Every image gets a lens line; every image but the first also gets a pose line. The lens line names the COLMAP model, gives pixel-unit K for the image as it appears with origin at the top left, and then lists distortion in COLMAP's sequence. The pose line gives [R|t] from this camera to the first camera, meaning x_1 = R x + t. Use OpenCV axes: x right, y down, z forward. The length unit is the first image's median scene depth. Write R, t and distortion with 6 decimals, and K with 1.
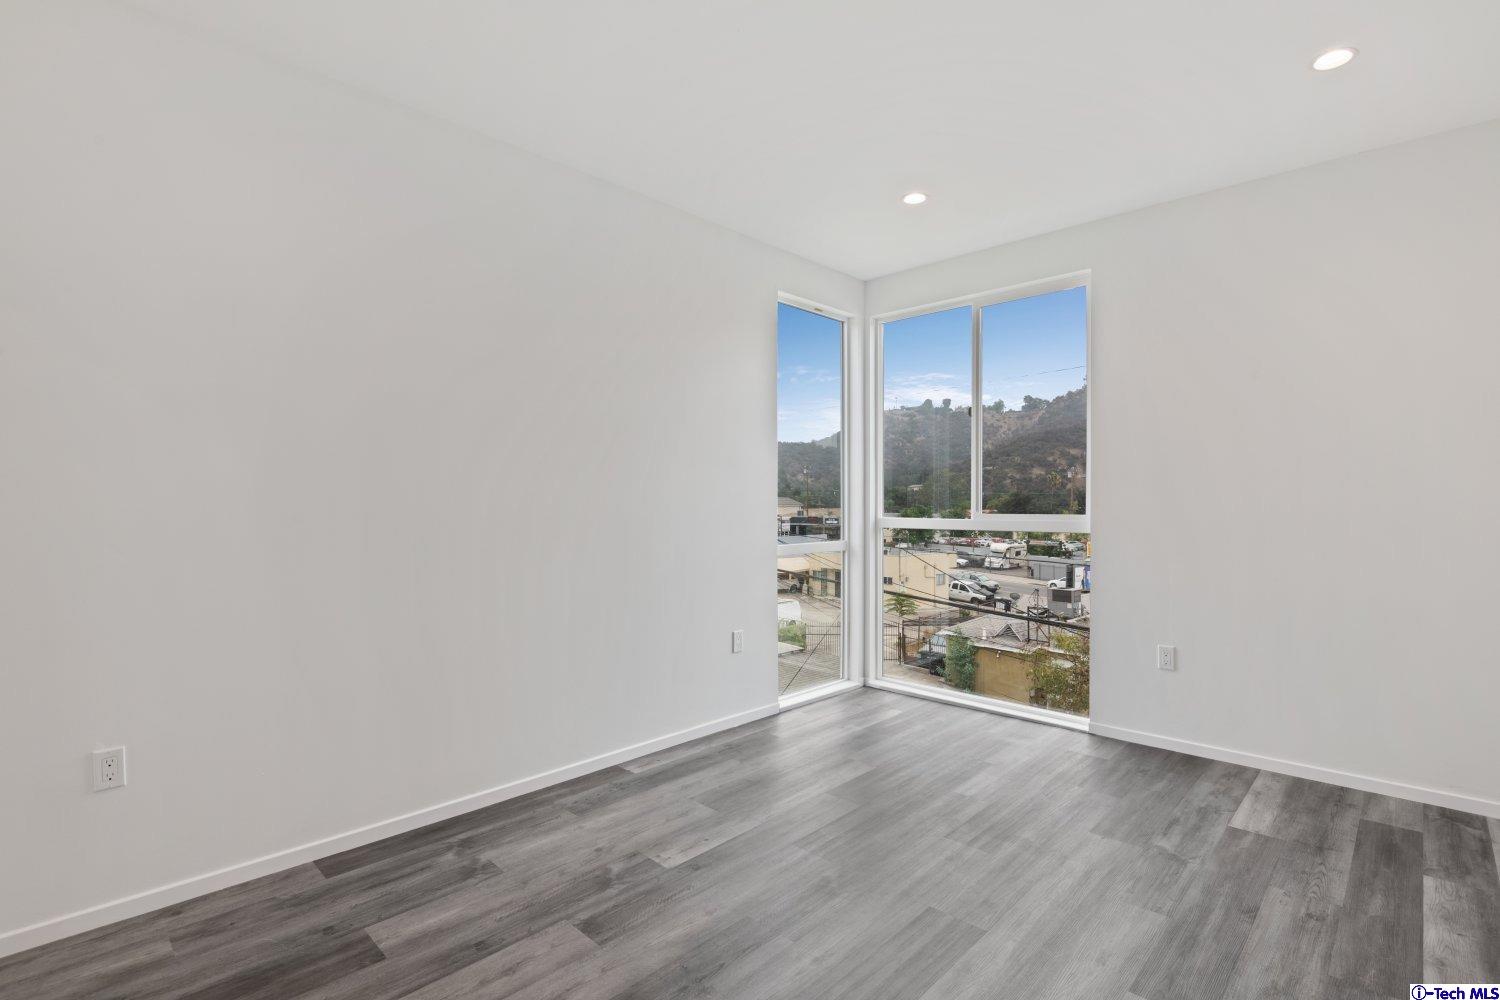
lens RADIAL K [[696.4, 0, 755.0], [0, 696.4, 492.6], [0, 0, 1]] dist [-0.021812, -0.001470]
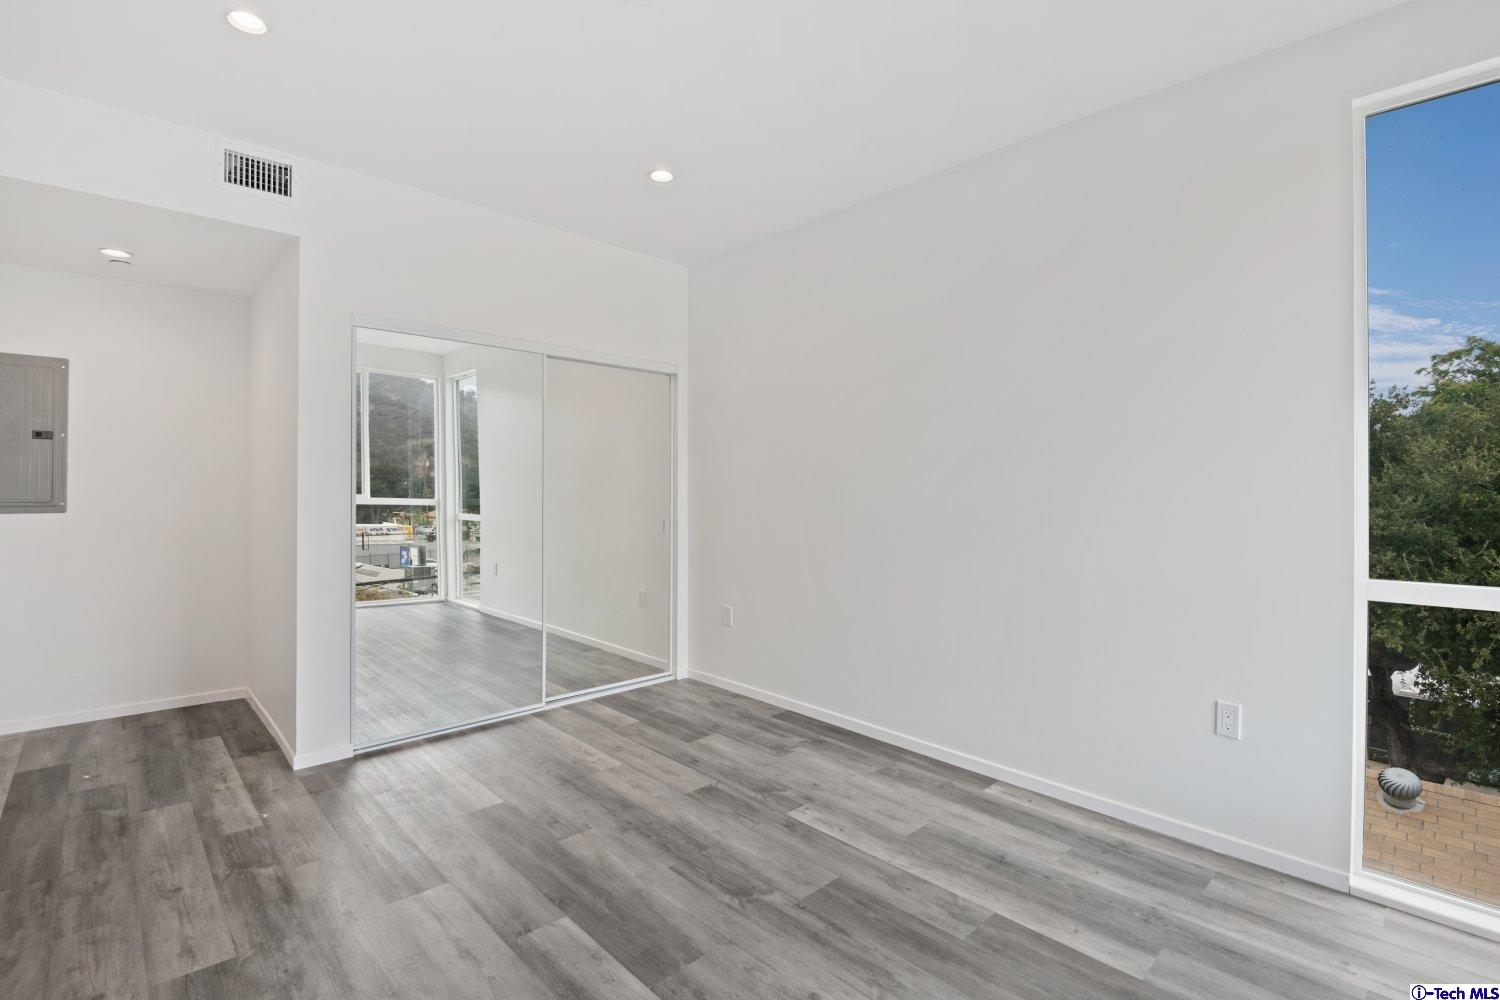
lens RADIAL K [[696.4, 0, 750.8], [0, 696.4, 490.7], [0, 0, 1]] dist [-0.021812, -0.001470]
pose [[-0.044808, 0.005752, -0.998979, 0.926217], [-0.005213, 0.999968, 0.005992, 0.010980], [0.998982, 0.005477, -0.044777, 0.916219]]
